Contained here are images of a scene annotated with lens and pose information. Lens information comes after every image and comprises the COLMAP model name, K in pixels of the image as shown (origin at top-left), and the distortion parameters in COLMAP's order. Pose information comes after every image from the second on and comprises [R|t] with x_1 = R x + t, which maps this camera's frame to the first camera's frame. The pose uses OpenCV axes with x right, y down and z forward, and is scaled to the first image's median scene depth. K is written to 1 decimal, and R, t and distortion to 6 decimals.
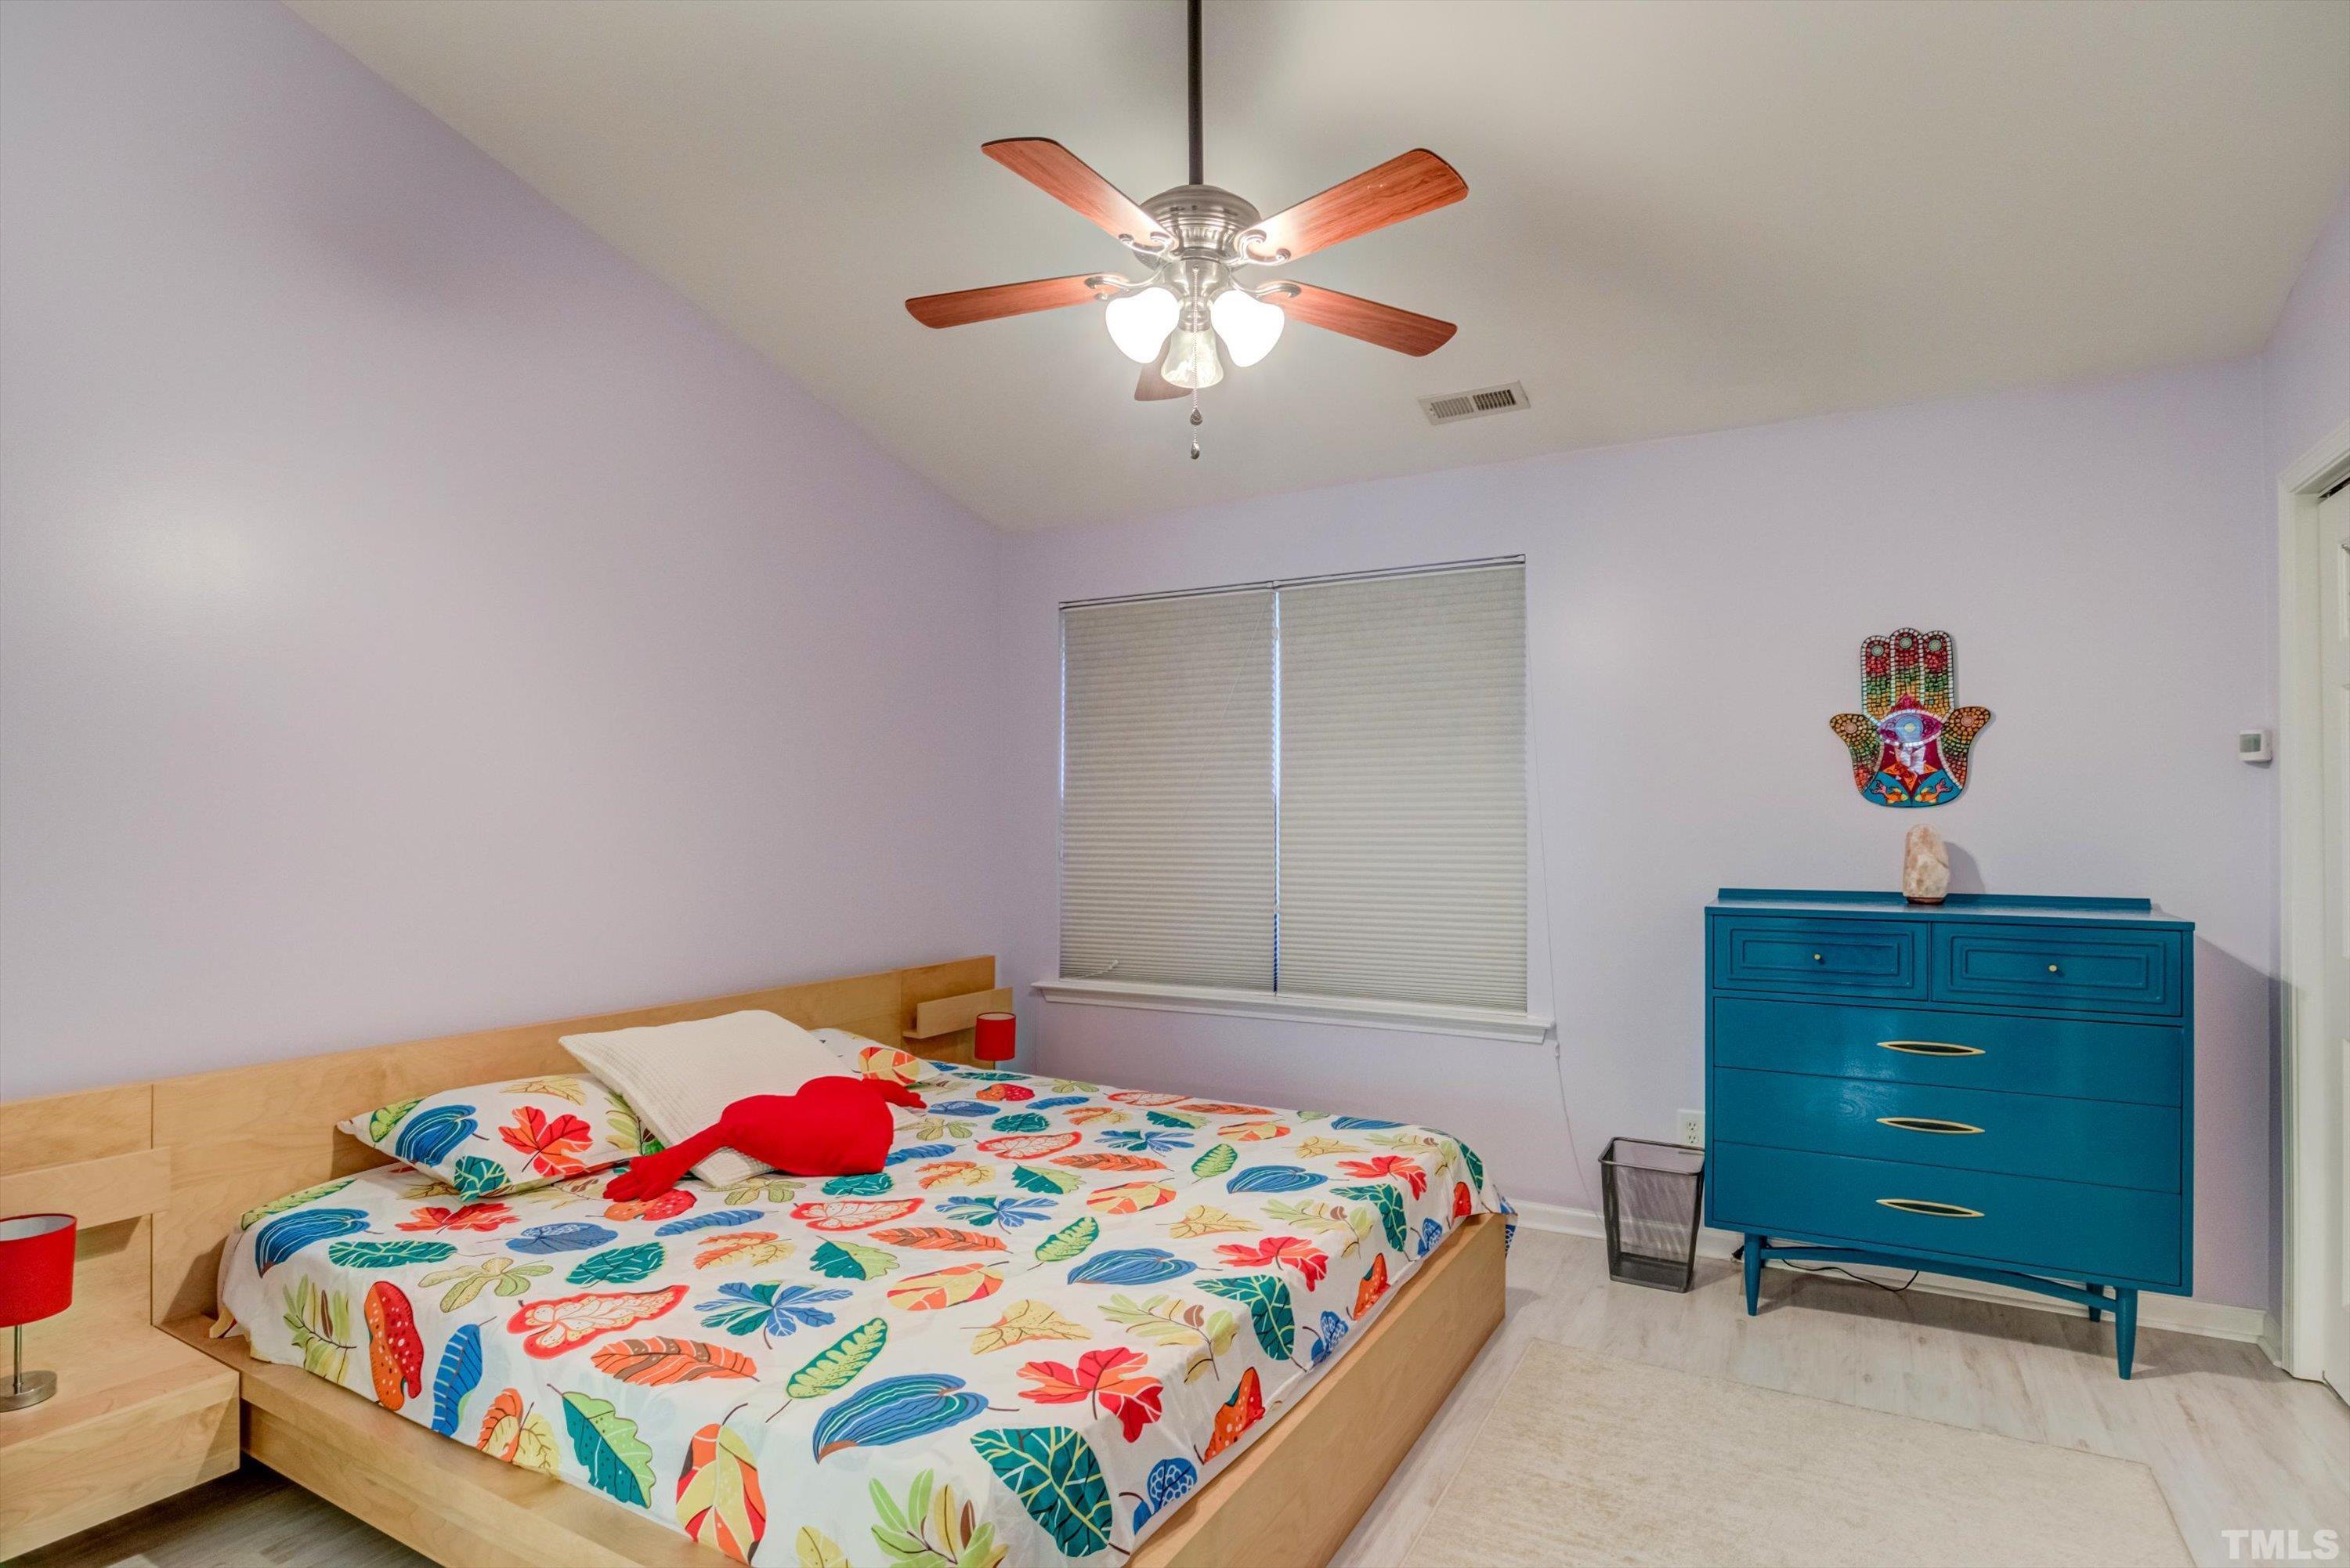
lens RADIAL K [[1206.3, 0, 1161.3], [0, 1206.3, 843.2], [0, 0, 1]] dist [-0.024107, 0.002551]
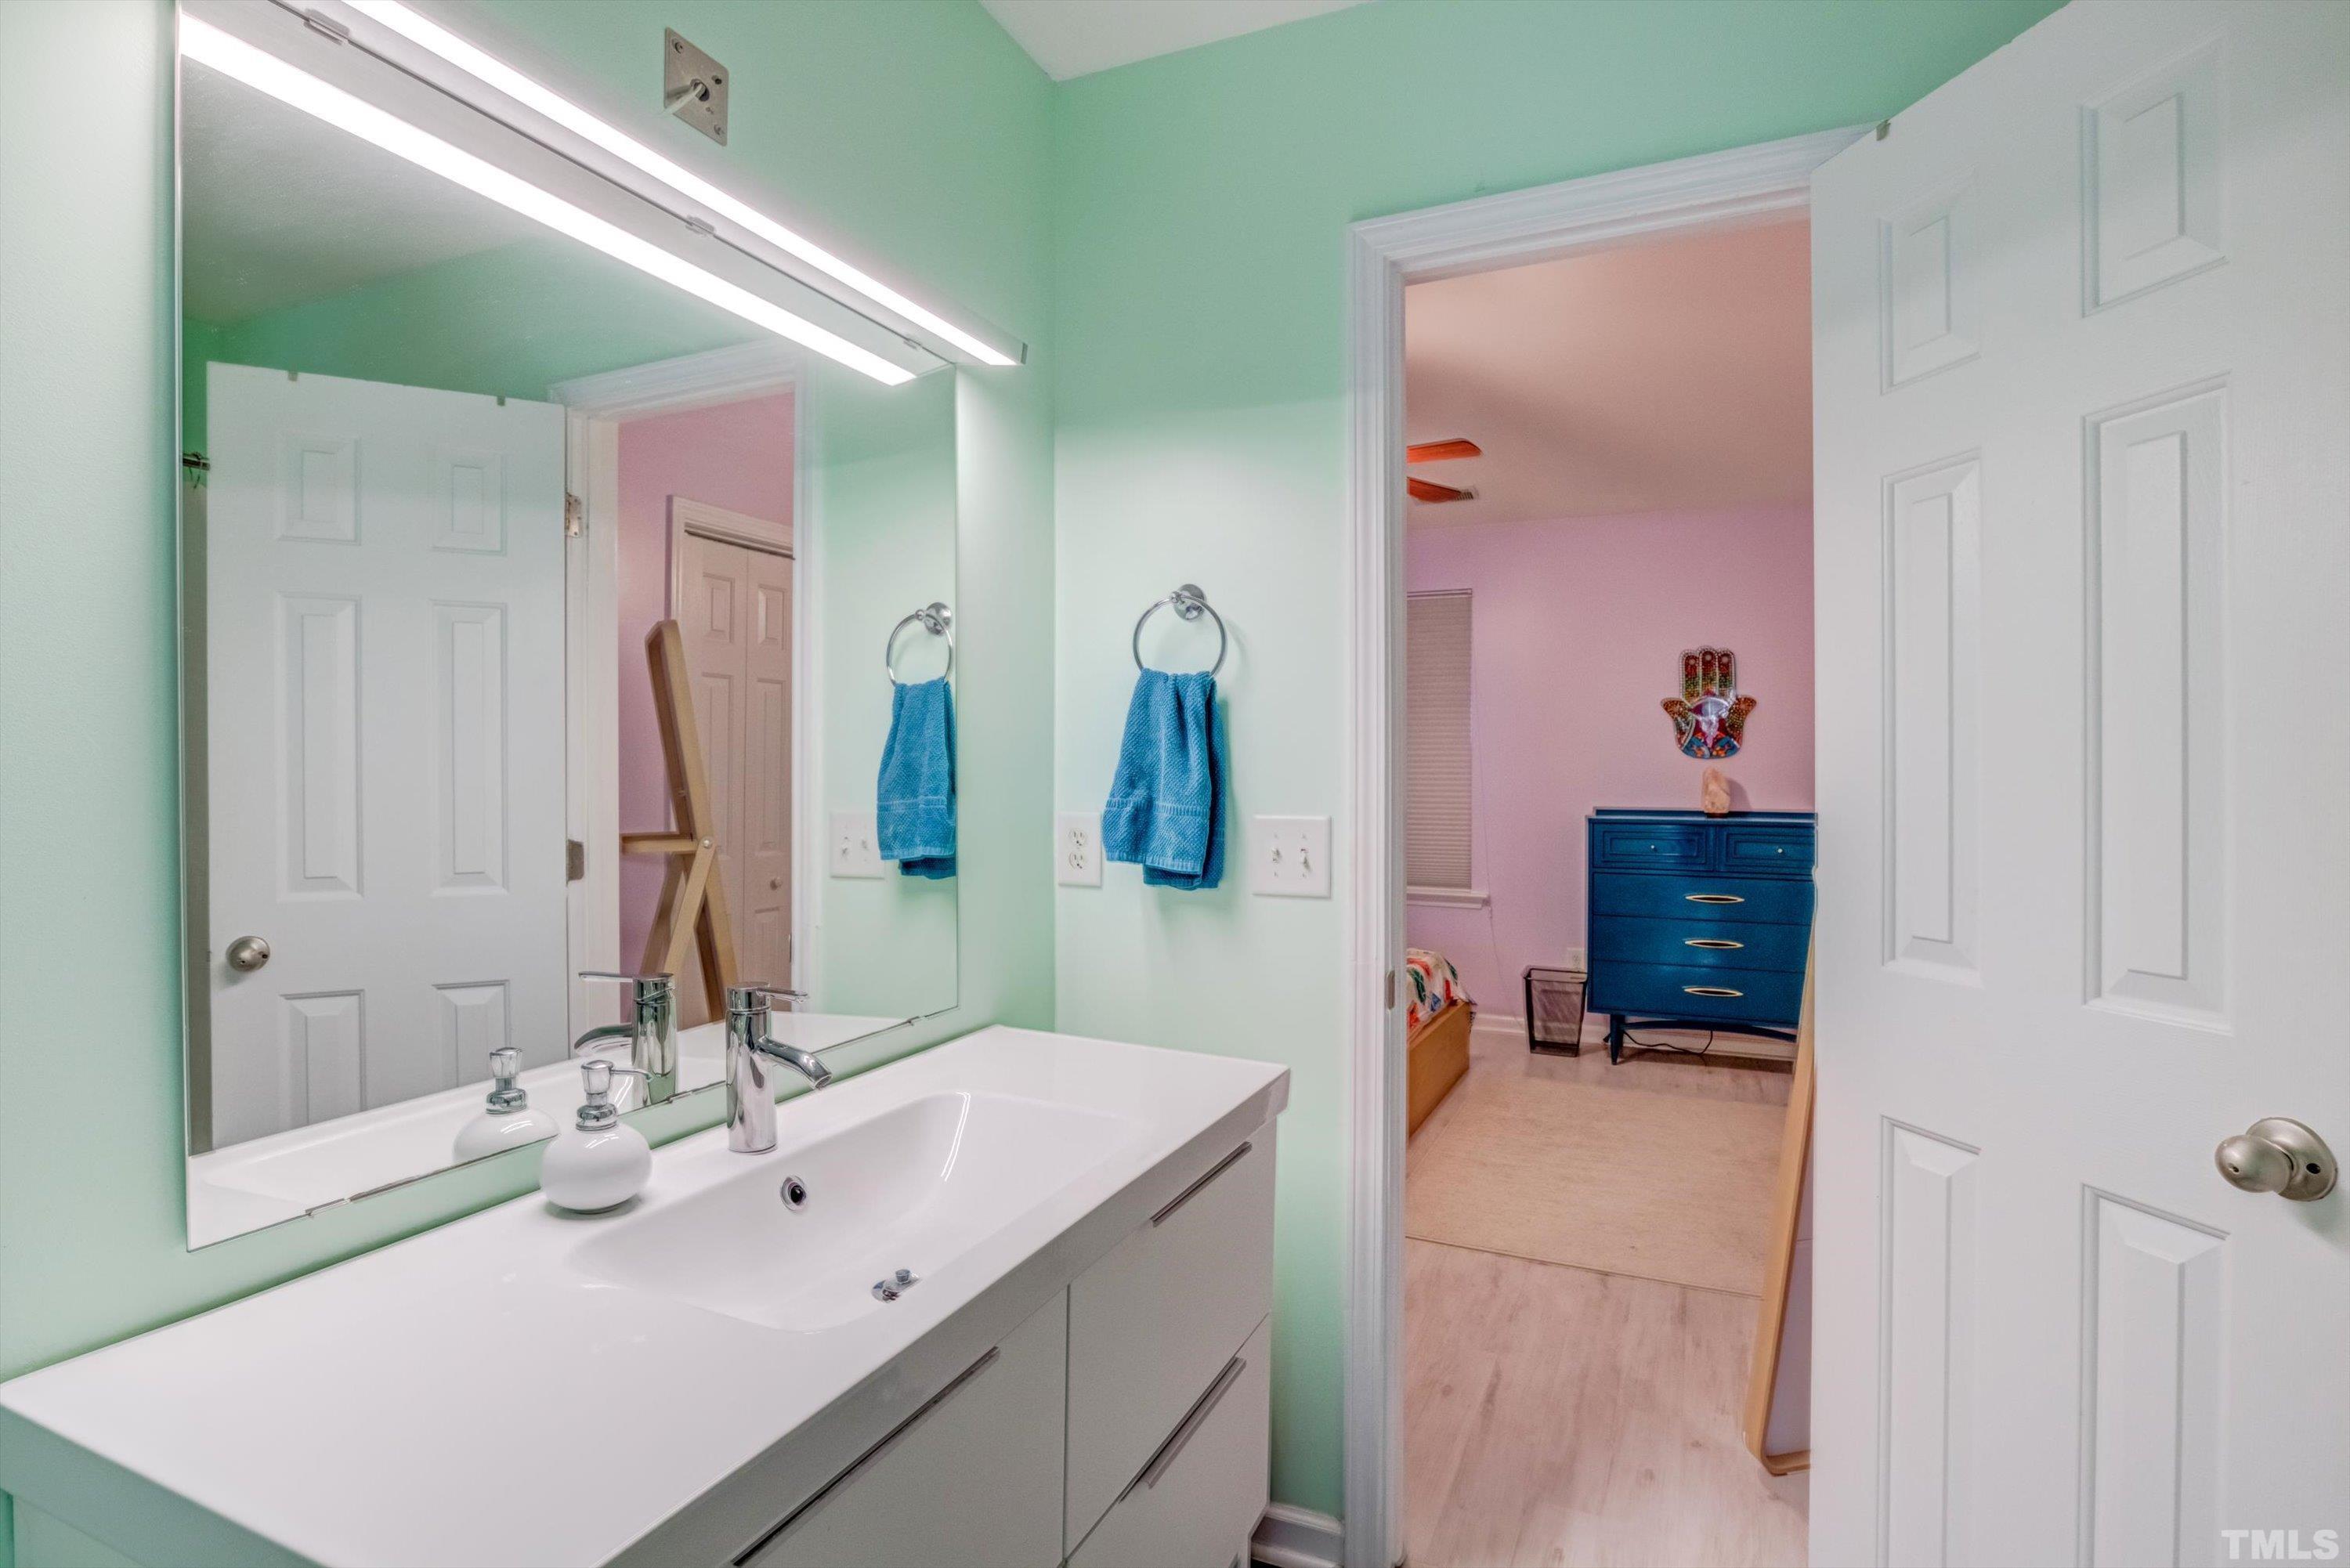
lens RADIAL K [[1206.3, 0, 1175.4], [0, 1206.3, 772.3], [0, 0, 1]] dist [-0.024107, 0.002551]
pose [[0.995289, 0.008791, 0.096556, -0.260567], [-0.008267, 0.999949, -0.005821, 0.005471], [-0.096602, 0.004995, 0.995311, -0.568333]]
